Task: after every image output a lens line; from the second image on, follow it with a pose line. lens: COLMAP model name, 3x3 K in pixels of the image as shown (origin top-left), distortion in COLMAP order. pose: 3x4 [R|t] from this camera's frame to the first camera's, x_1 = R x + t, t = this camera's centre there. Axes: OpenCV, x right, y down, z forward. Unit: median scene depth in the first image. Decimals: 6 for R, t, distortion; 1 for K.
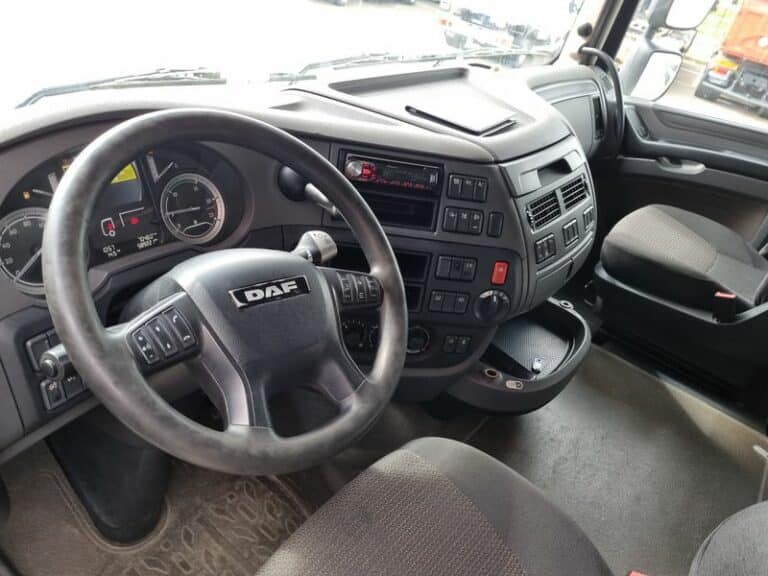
lens RADIAL K [[576.1, 0, 384.7], [0, 576.1, 285.4], [0, 0, 1]] dist [0.042129, -0.009923]
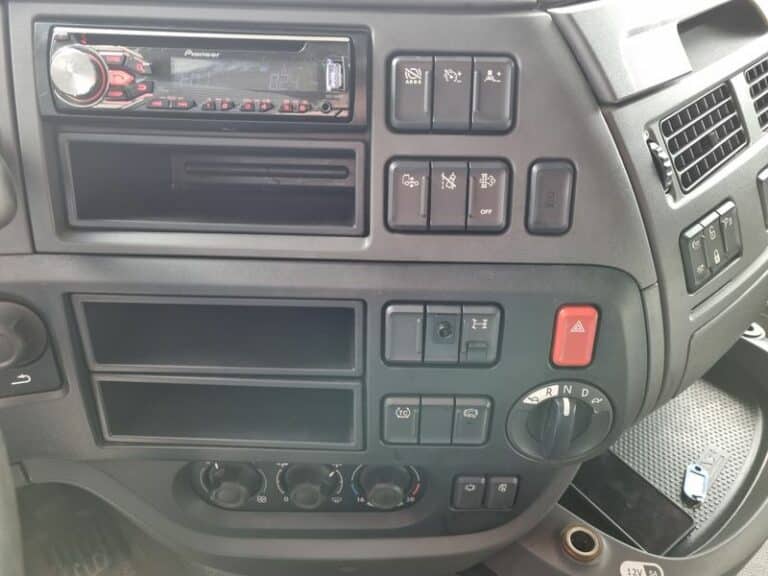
lens RADIAL K [[576.1, 0, 384.2], [0, 576.1, 293.3], [0, 0, 1]] dist [0.042129, -0.009923]
pose [[0.978239, -0.069505, -0.195492, 0.155904], [0.084232, 0.994120, 0.068050, -0.079087], [0.189613, -0.083036, 0.978342, 0.638395]]
